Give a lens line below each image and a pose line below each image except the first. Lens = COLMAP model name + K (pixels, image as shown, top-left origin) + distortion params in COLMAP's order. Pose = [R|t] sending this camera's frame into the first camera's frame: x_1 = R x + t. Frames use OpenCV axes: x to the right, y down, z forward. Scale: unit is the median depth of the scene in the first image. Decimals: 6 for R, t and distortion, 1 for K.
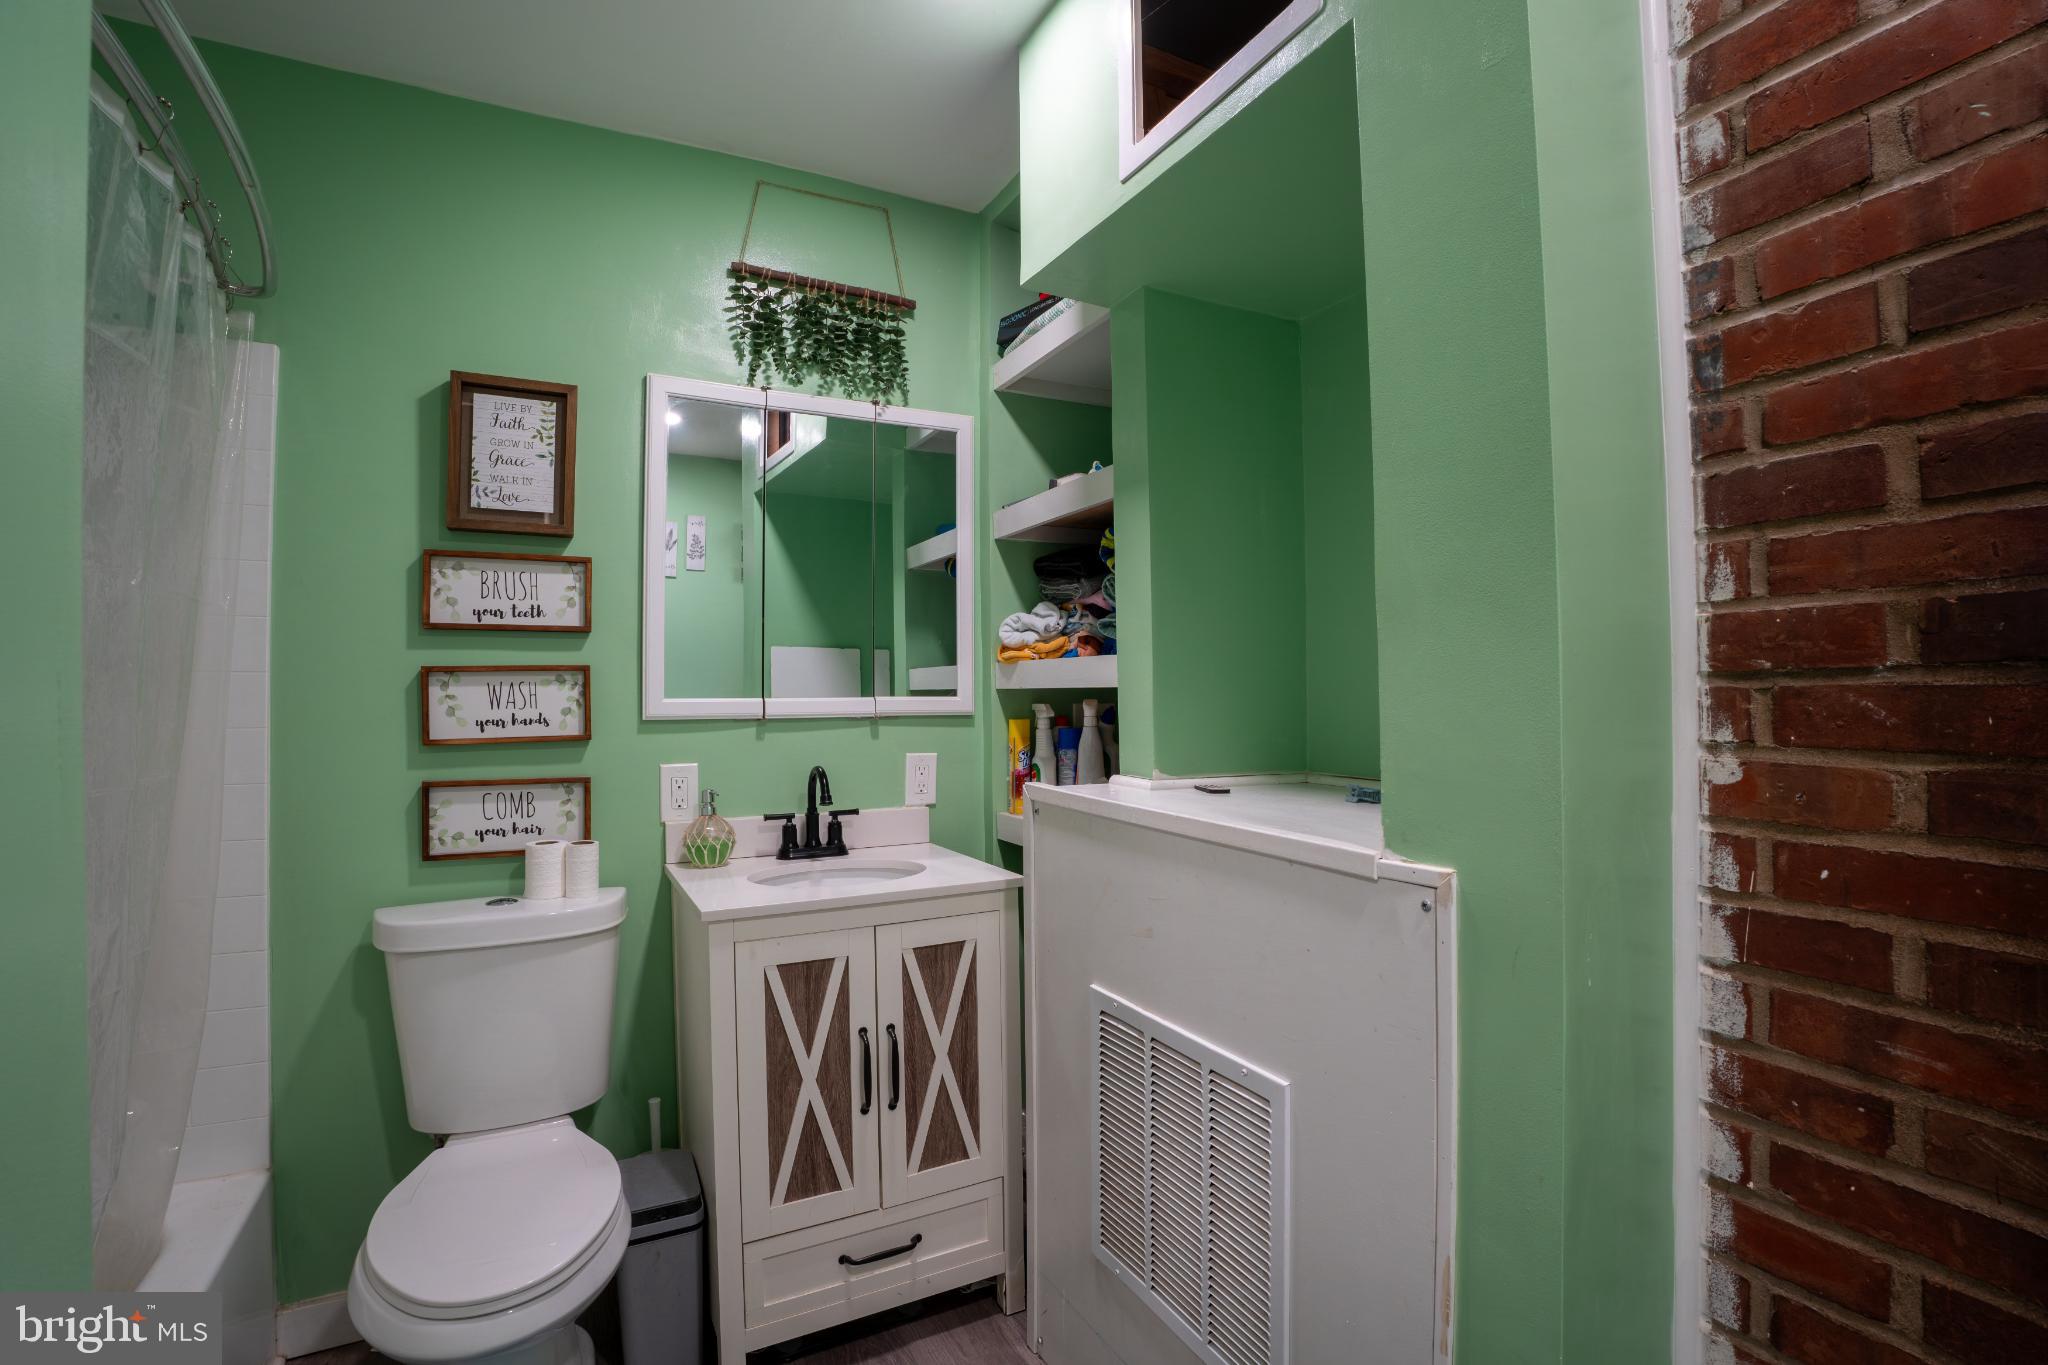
lens RADIAL K [[952.6, 0, 1023.3], [0, 952.6, 678.8], [0, 0, 1]] dist [-0.078693, 0.023989]
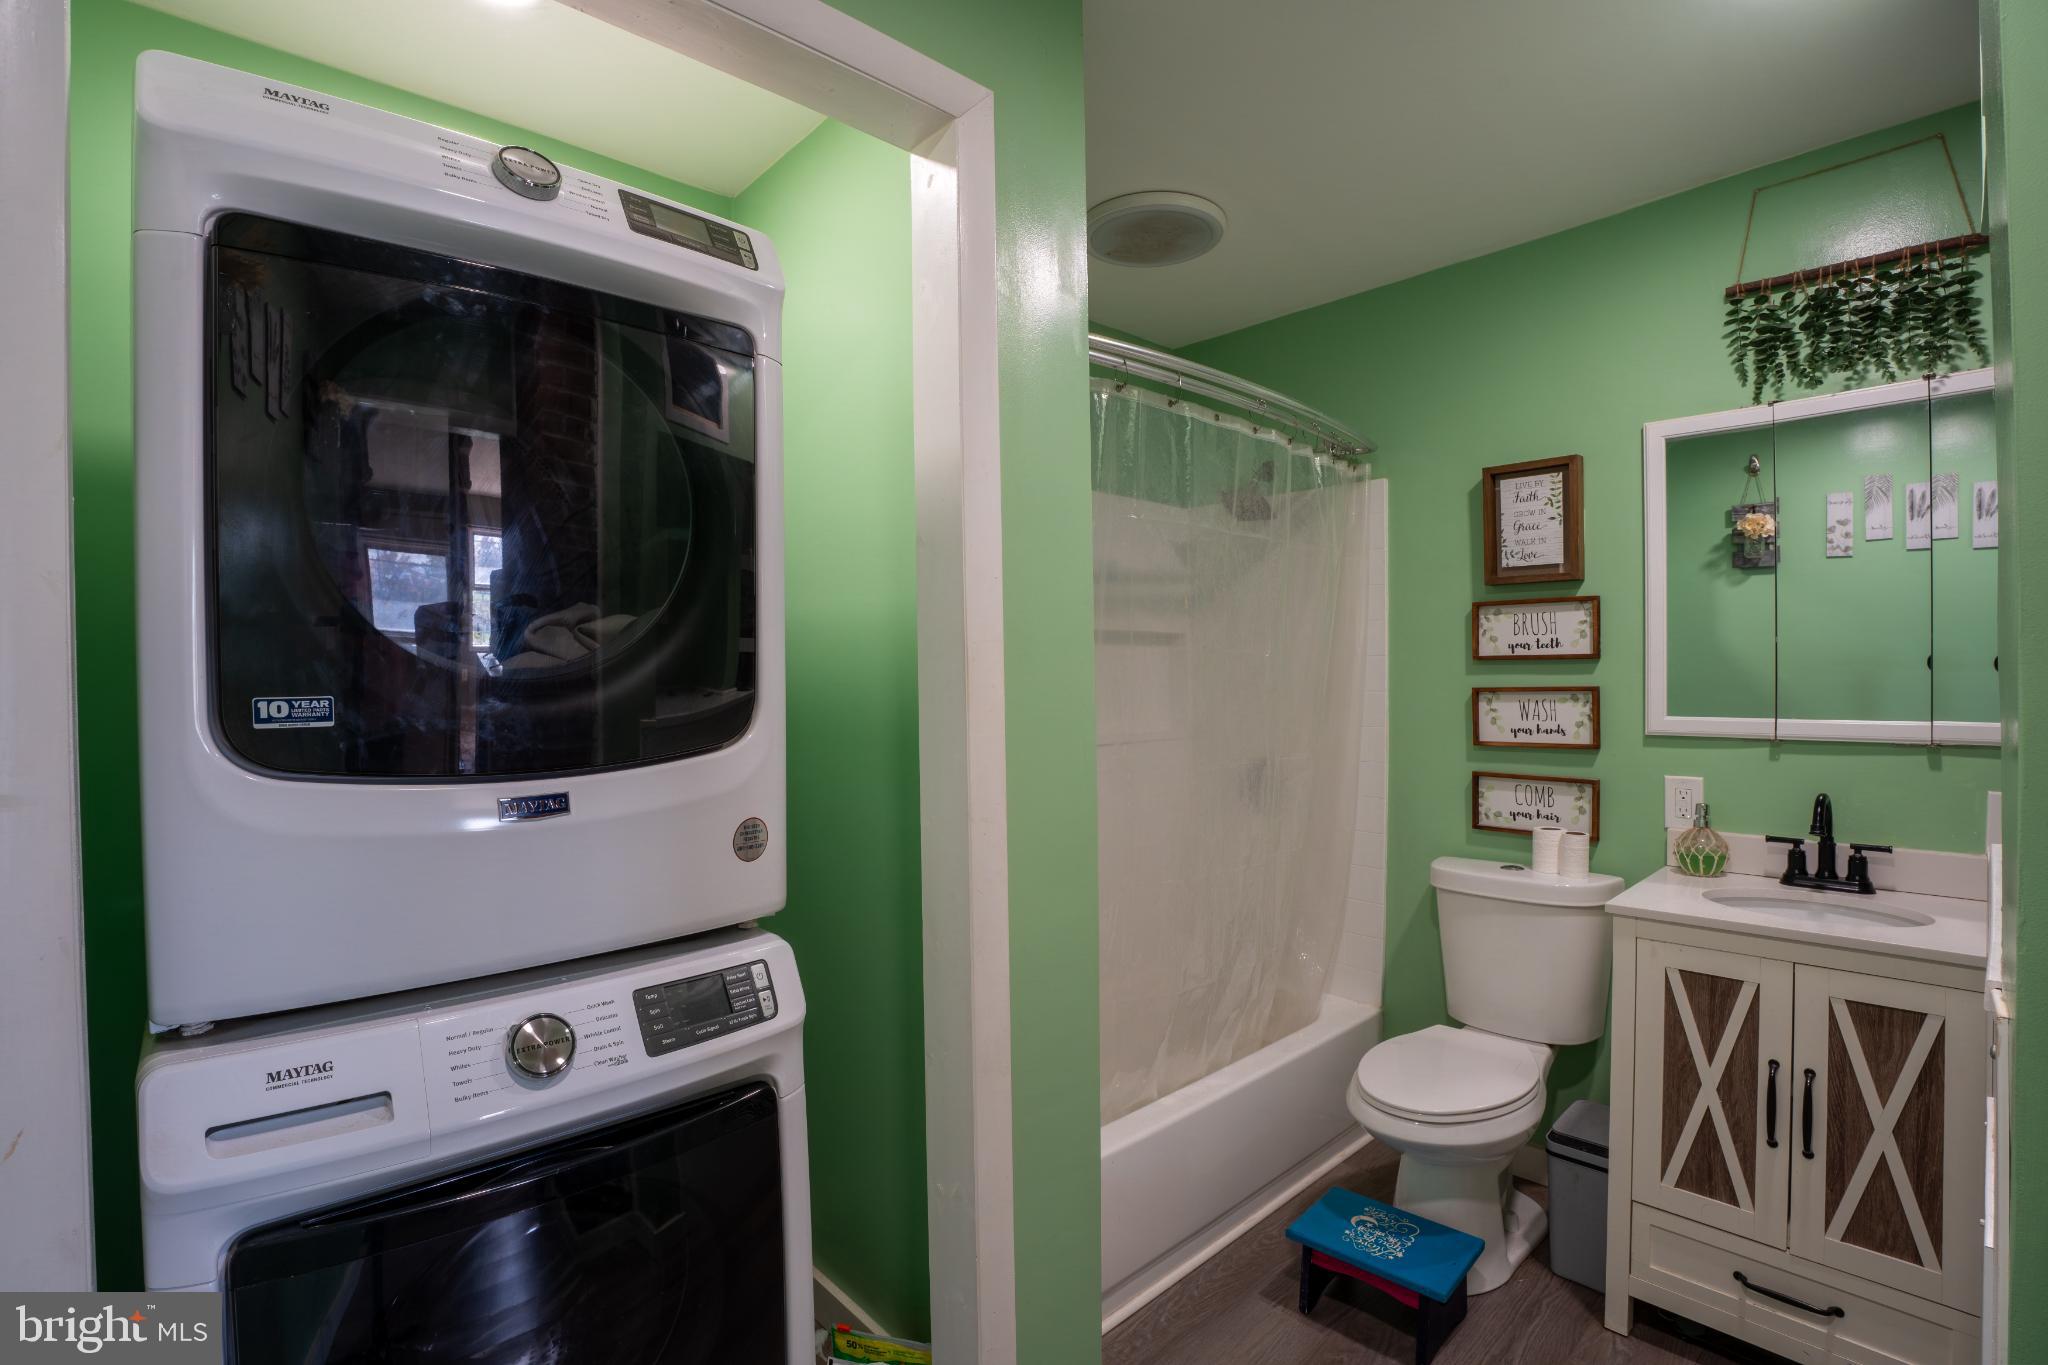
lens RADIAL K [[952.6, 0, 1023.3], [0, 952.6, 678.8], [0, 0, 1]] dist [-0.078693, 0.023989]
pose [[0.253663, 0.009927, -0.967242, 0.503240], [0.022580, 0.999614, 0.016181, -0.061186], [0.967029, -0.025944, 0.253341, -0.002341]]
